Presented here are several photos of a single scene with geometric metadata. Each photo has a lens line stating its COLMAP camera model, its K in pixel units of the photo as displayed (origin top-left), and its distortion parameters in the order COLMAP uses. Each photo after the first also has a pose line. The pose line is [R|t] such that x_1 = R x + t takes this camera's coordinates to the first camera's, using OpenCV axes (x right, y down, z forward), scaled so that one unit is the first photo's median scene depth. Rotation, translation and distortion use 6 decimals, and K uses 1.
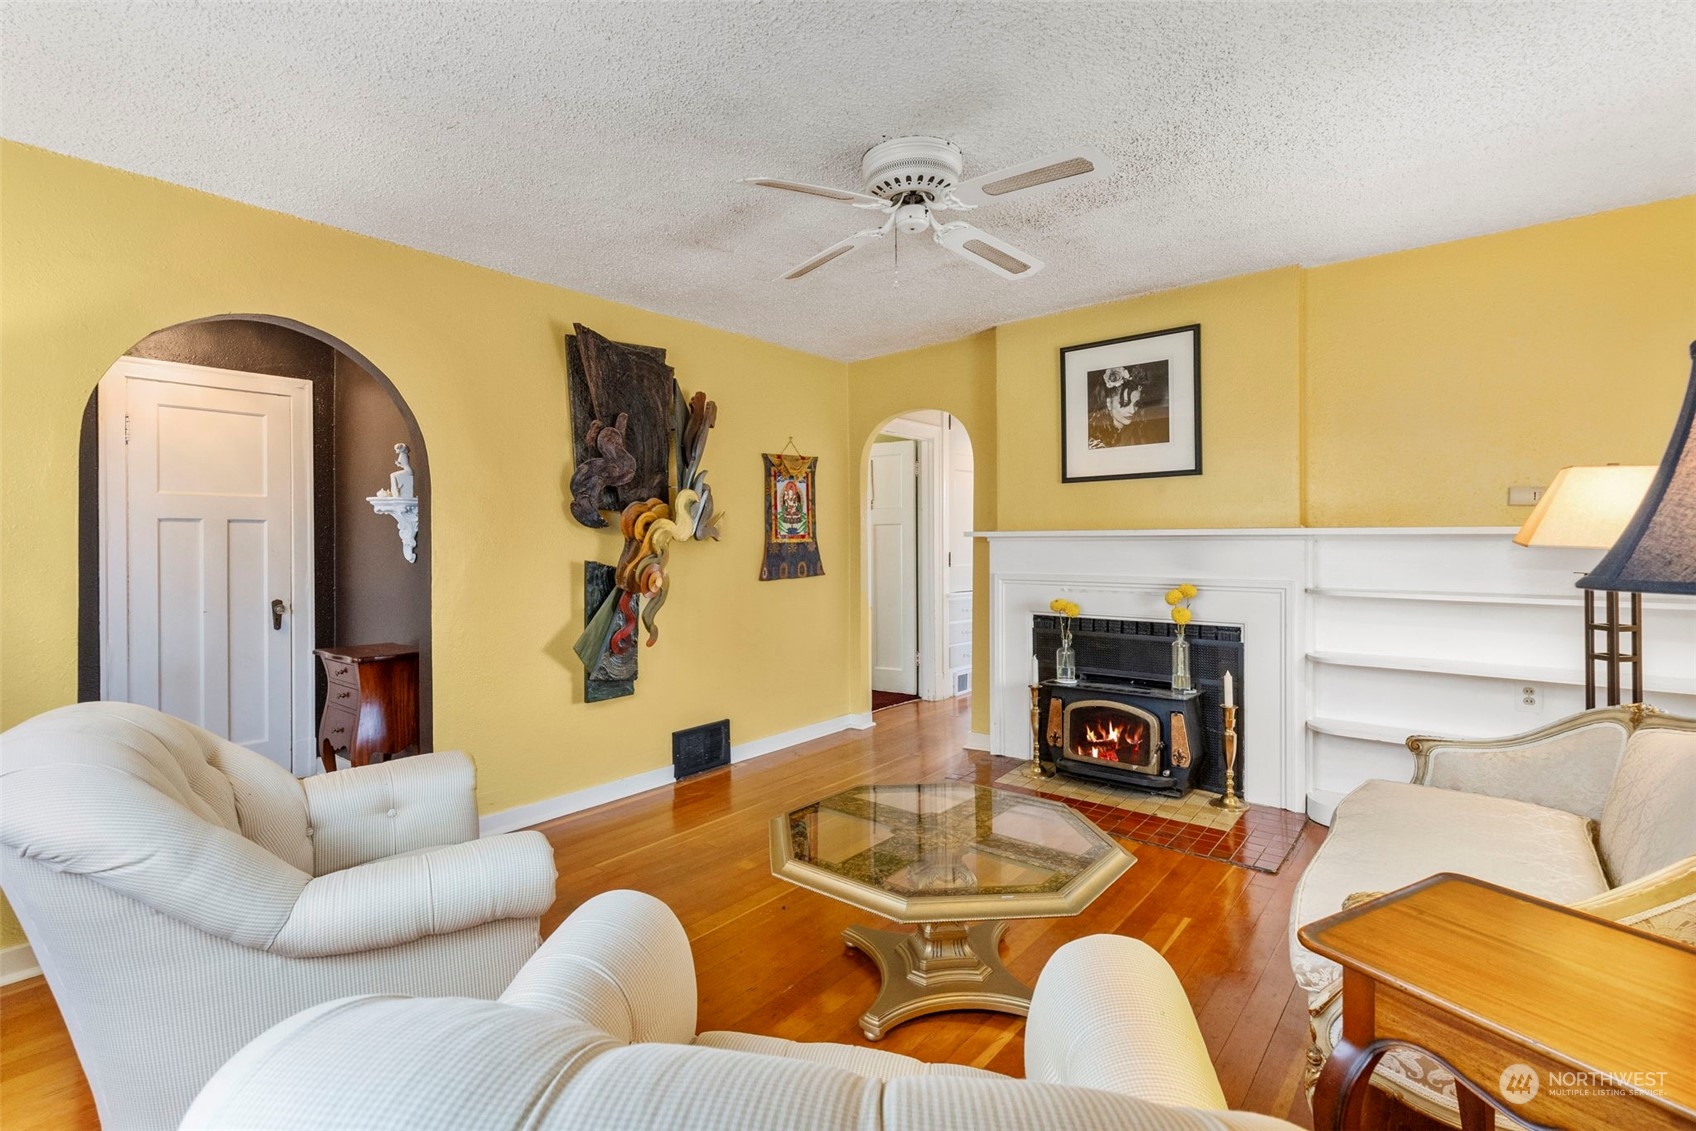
lens RADIAL K [[781.4, 0, 885.3], [0, 781.4, 553.1], [0, 0, 1]] dist [0.000156, -0.000041]
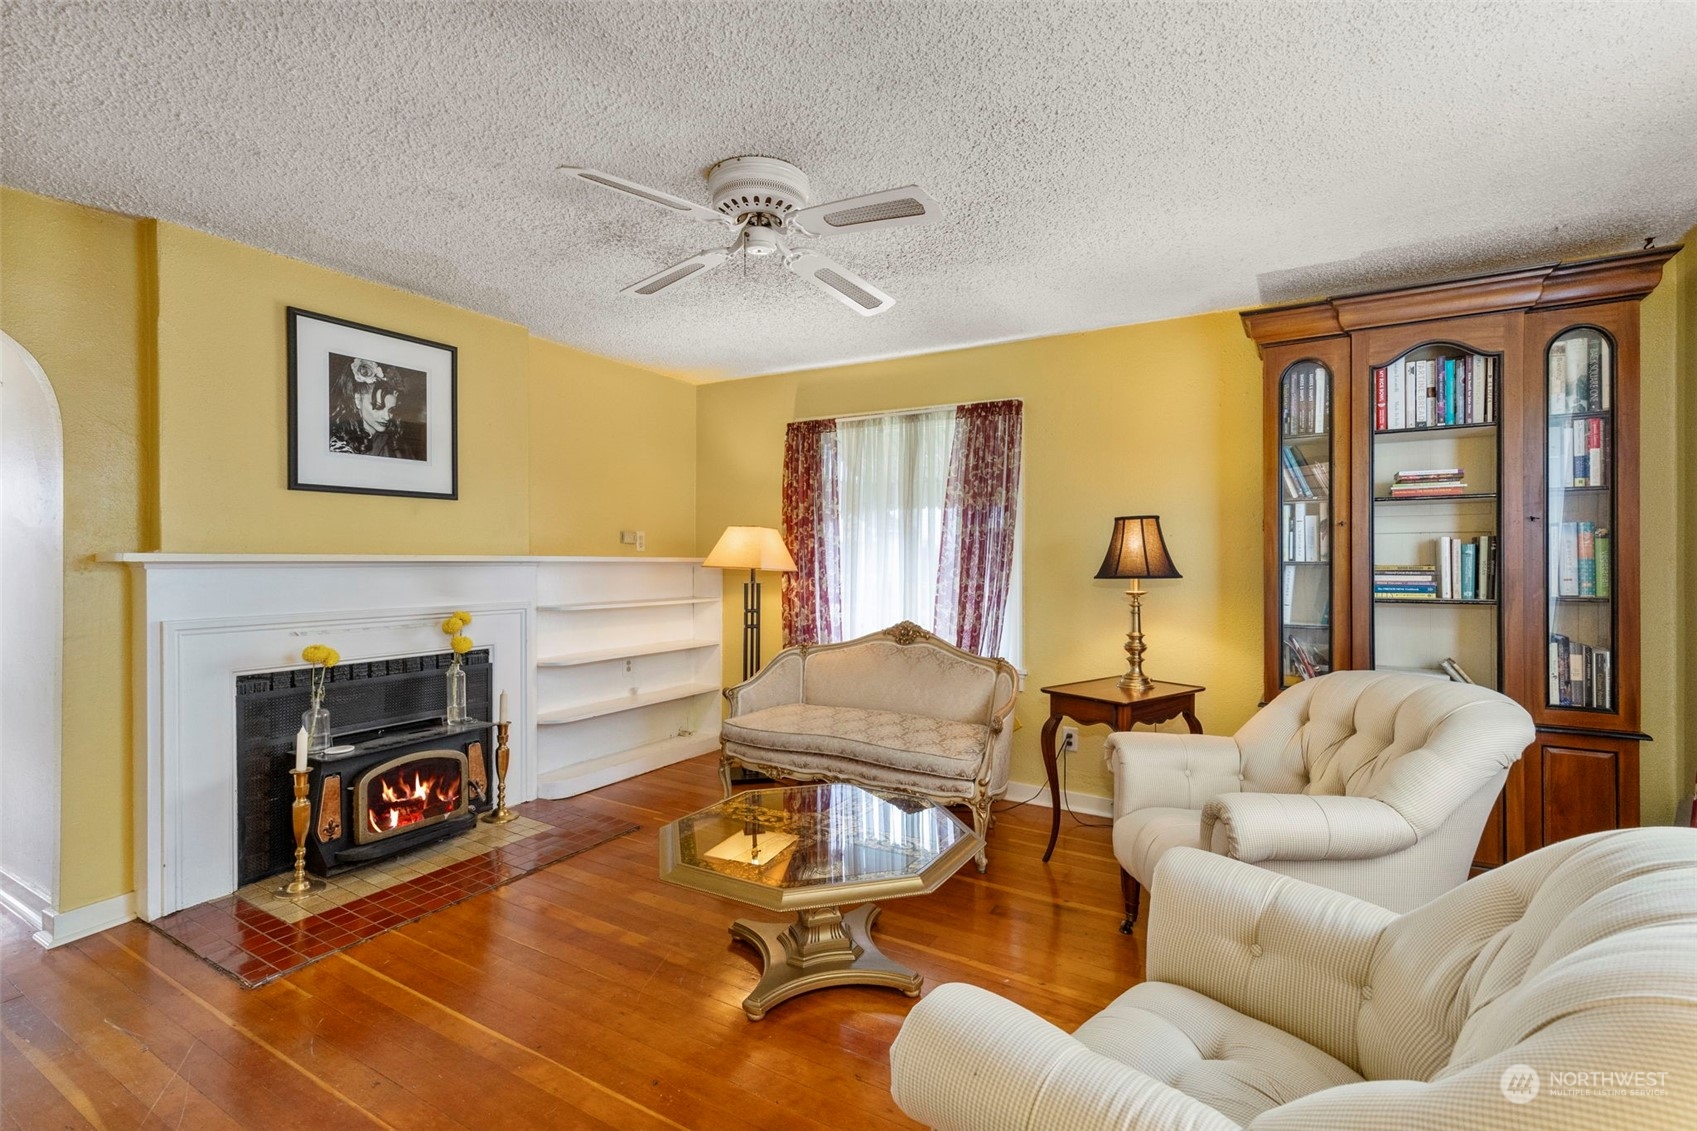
lens RADIAL K [[760.5, 0, 848.5], [0, 760.5, 565.5], [0, 0, 1]] dist [0.000488, -0.000102]
pose [[-0.125379, -0.002598, 0.992105, -0.584016], [0.016685, 0.999850, 0.004727, -0.013212], [-0.991969, 0.017146, -0.125317, 0.602549]]
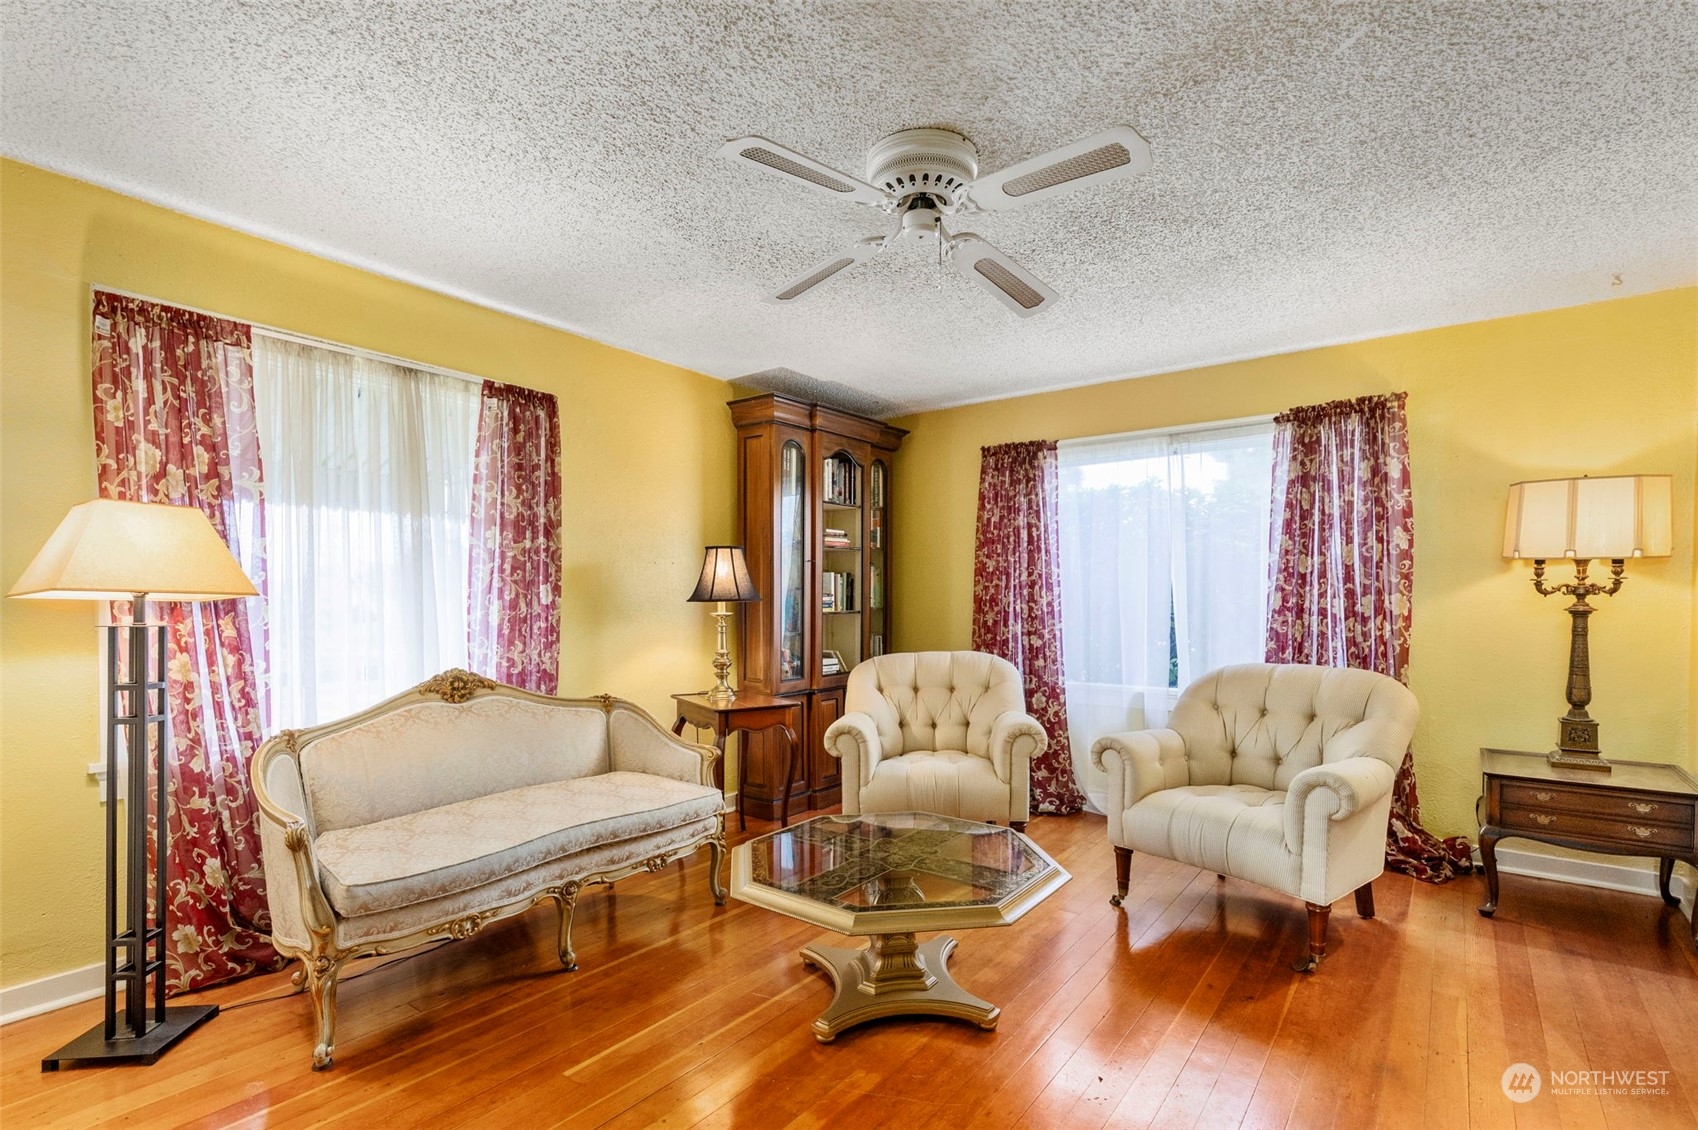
lens RADIAL K [[788.0, 0, 849.7], [0, 788.0, 627.2], [0, 0, 1]] dist [0.000399, 0.000082]
pose [[-0.999913, 0.005714, -0.011851, 0.063214], [0.005027, 0.998351, 0.057187, -0.012772], [0.012158, 0.057122, -0.998293, 1.155244]]
